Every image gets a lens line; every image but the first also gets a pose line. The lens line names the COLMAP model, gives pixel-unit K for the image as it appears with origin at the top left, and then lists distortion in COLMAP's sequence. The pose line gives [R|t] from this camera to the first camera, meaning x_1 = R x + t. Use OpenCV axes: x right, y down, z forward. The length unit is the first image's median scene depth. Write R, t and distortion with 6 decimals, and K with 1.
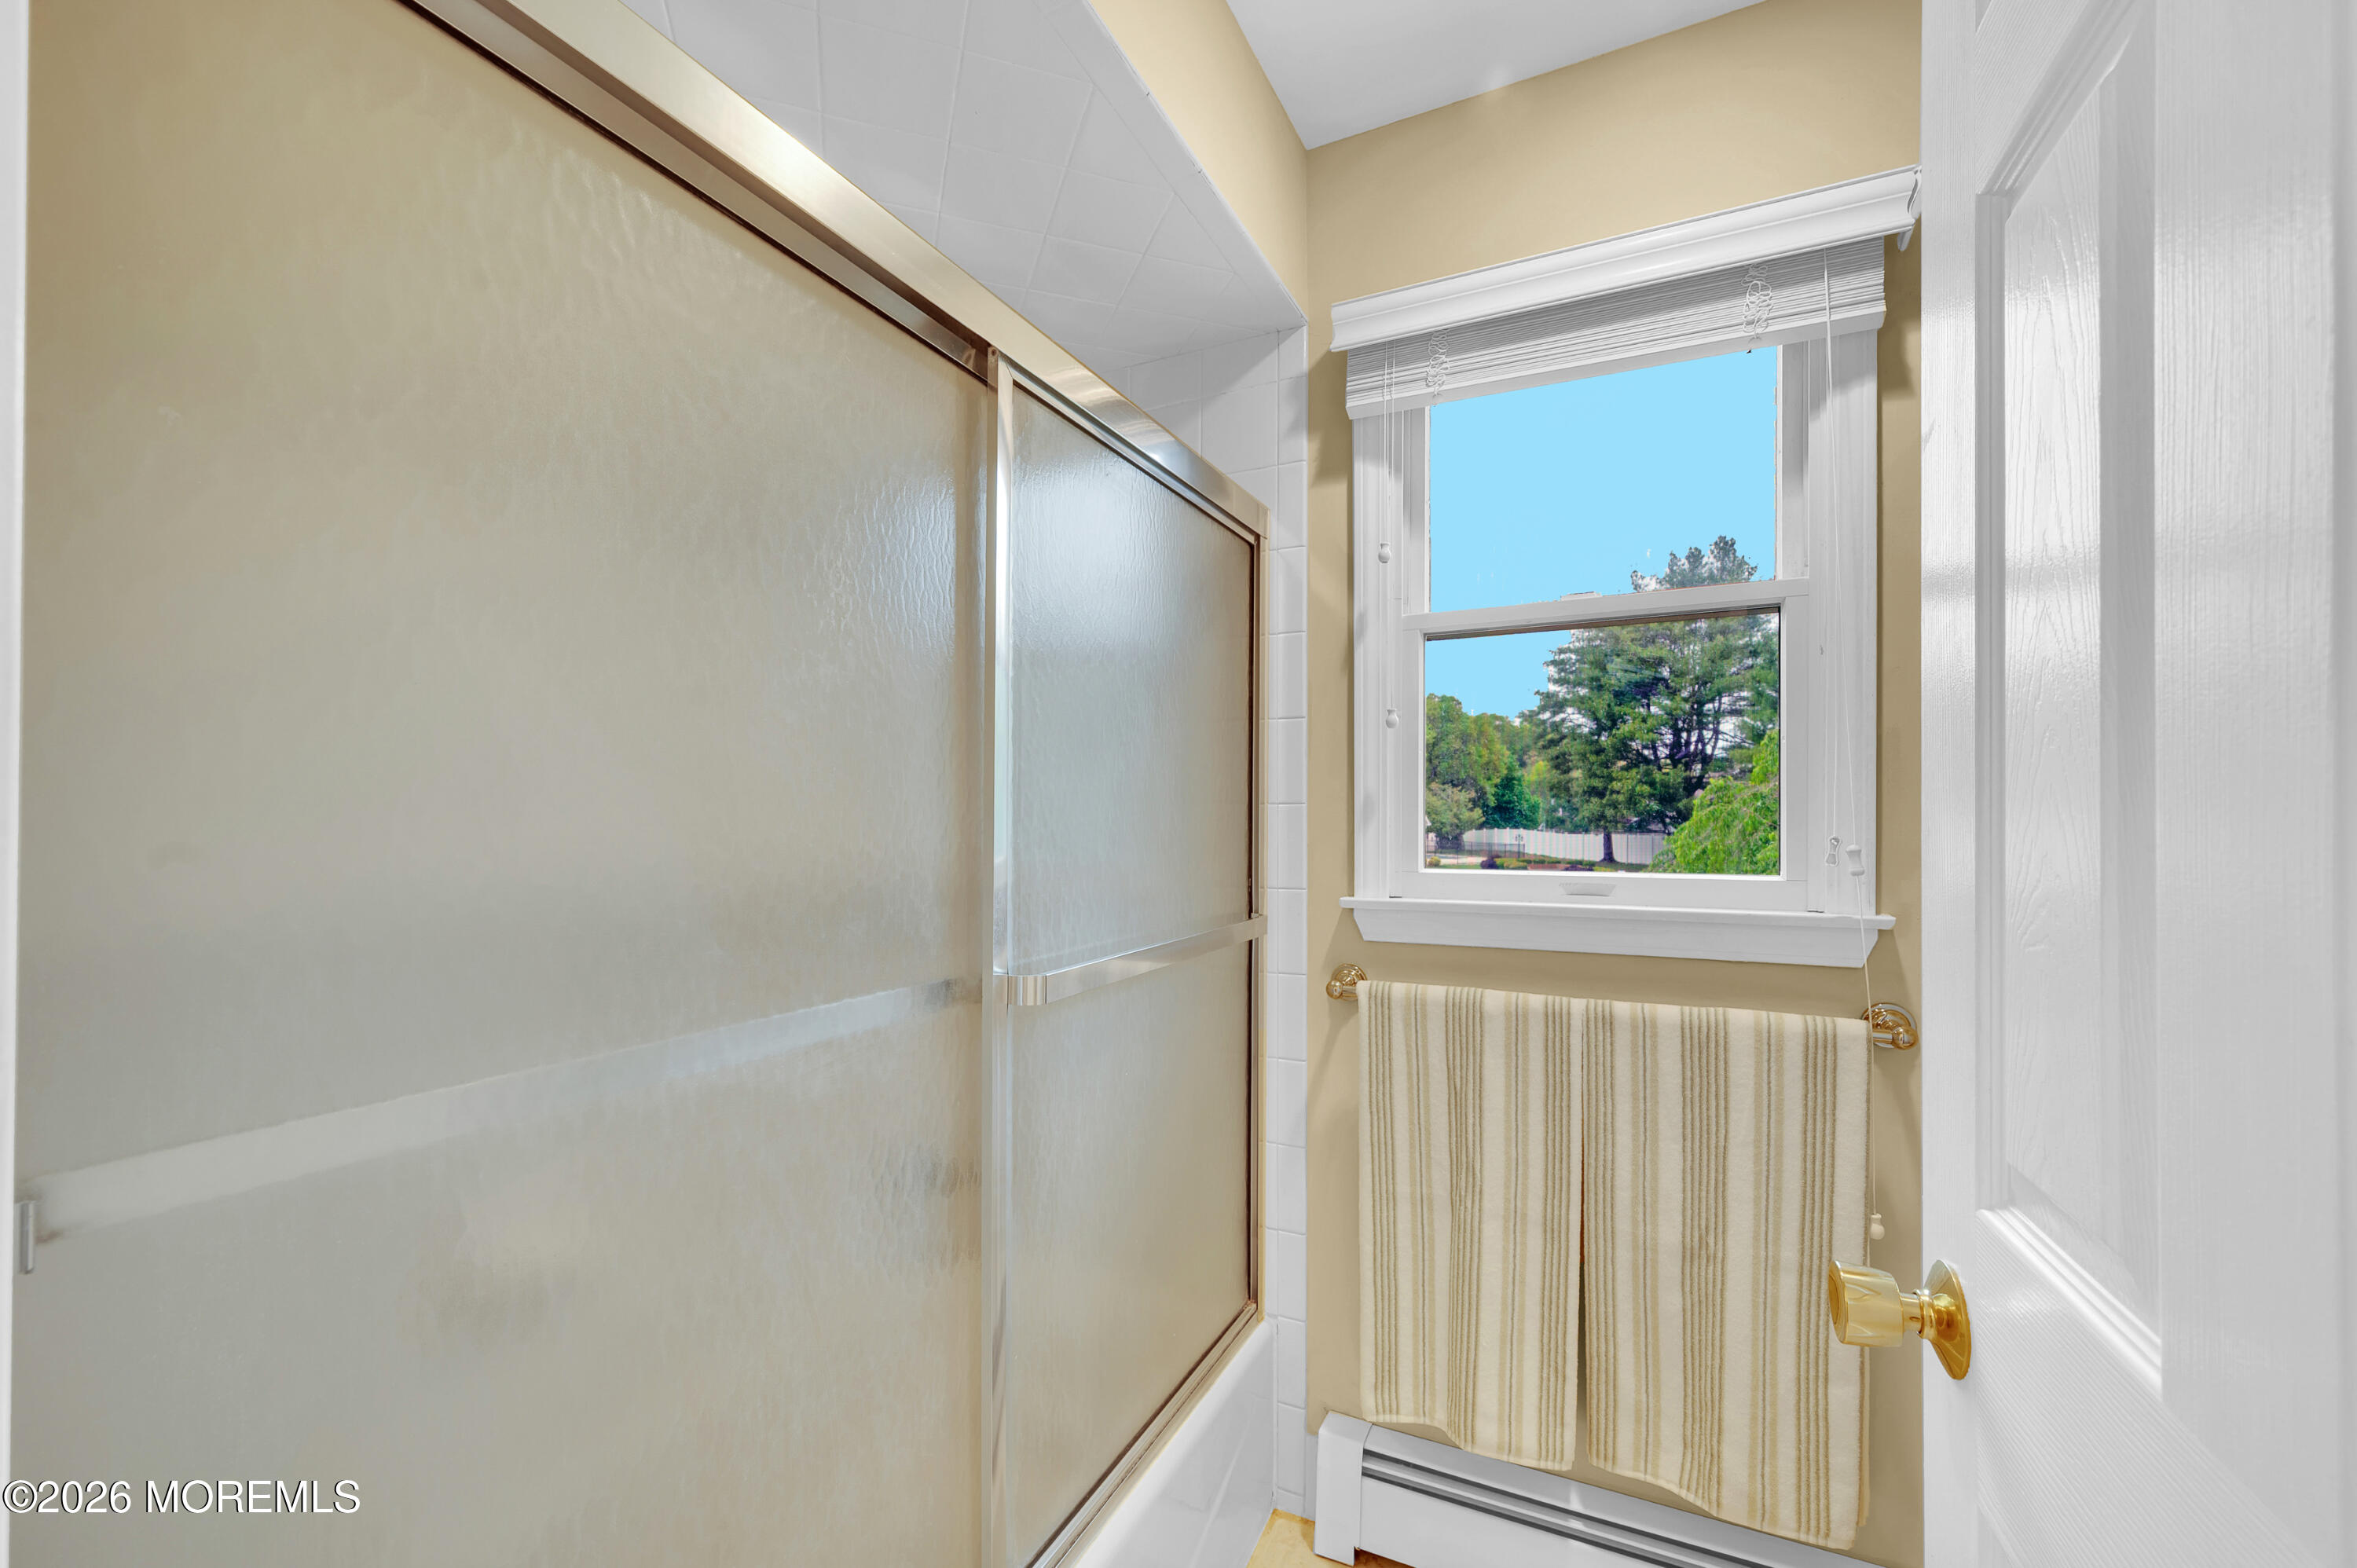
lens RADIAL K [[937.5, 0, 1160.0], [0, 937.5, 818.2], [0, 0, 1]] dist [0.007423, -0.000026]
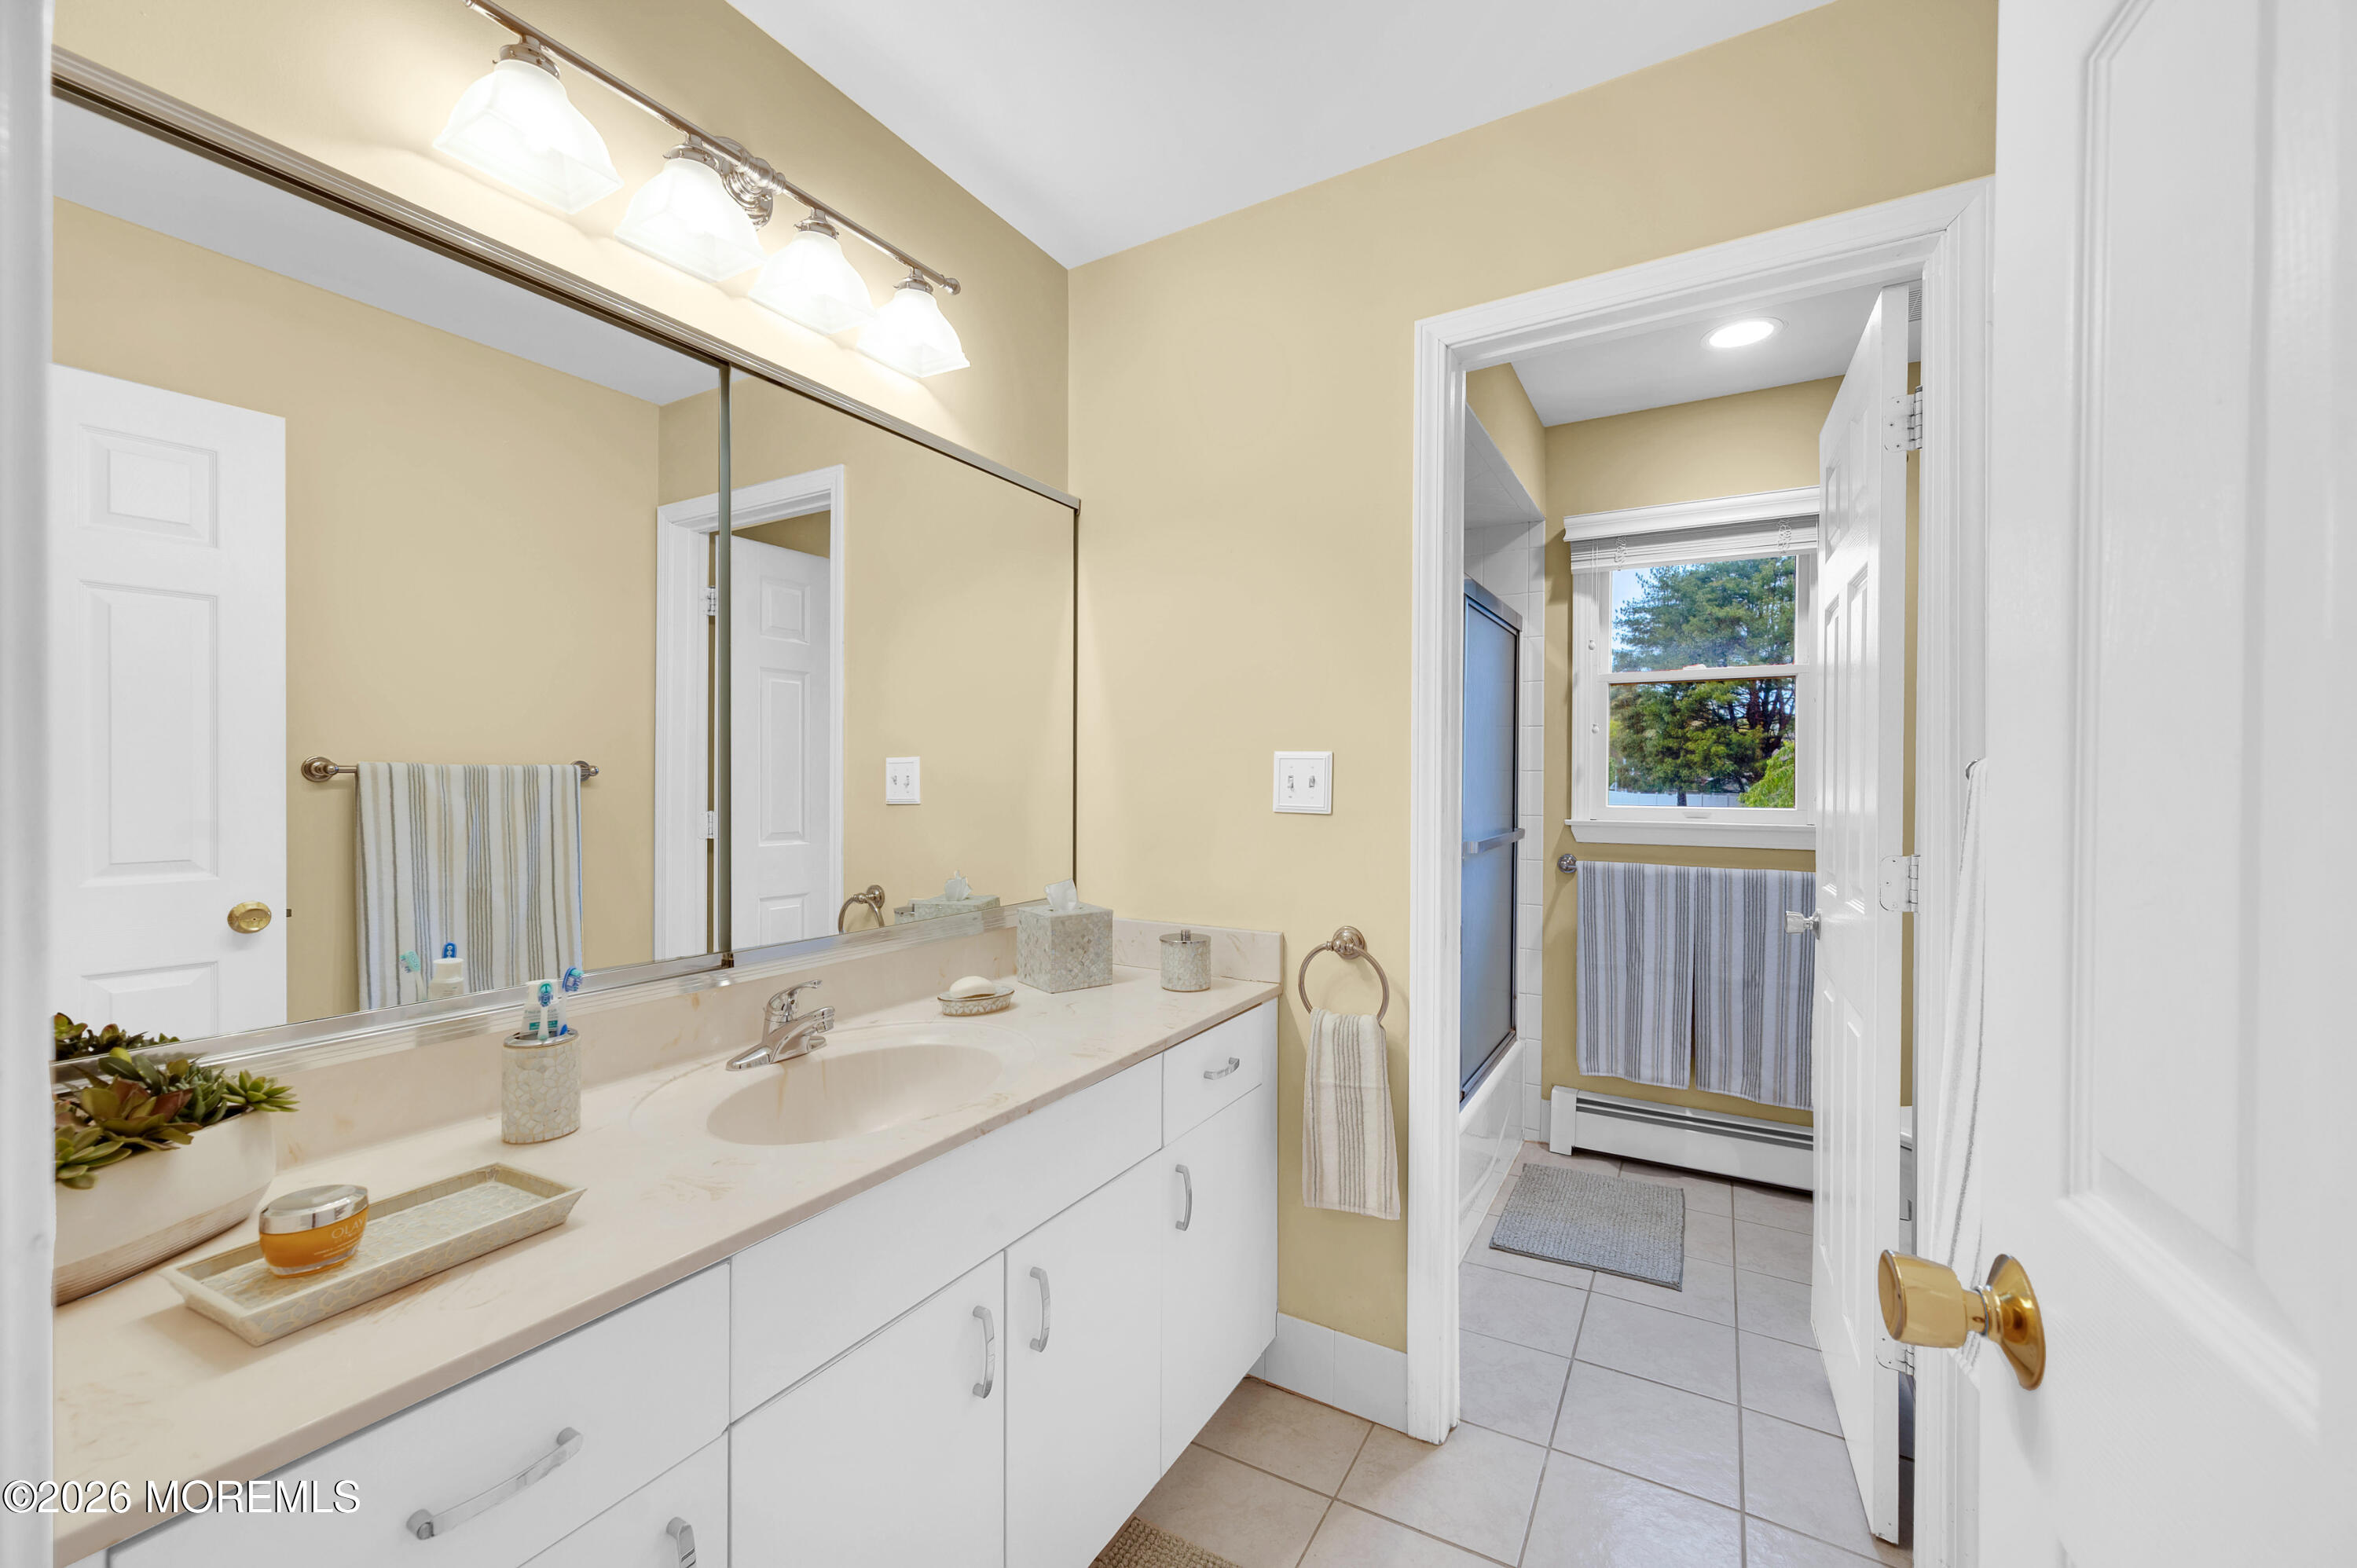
lens RADIAL K [[937.5, 0, 1168.5], [0, 937.5, 784.3], [0, 0, 1]] dist [0.007423, -0.000026]
pose [[0.998532, 0.003597, -0.054053, -0.511699], [-0.003138, 0.999958, 0.008560, -0.002814], [0.054082, -0.008378, 0.998501, -0.967171]]
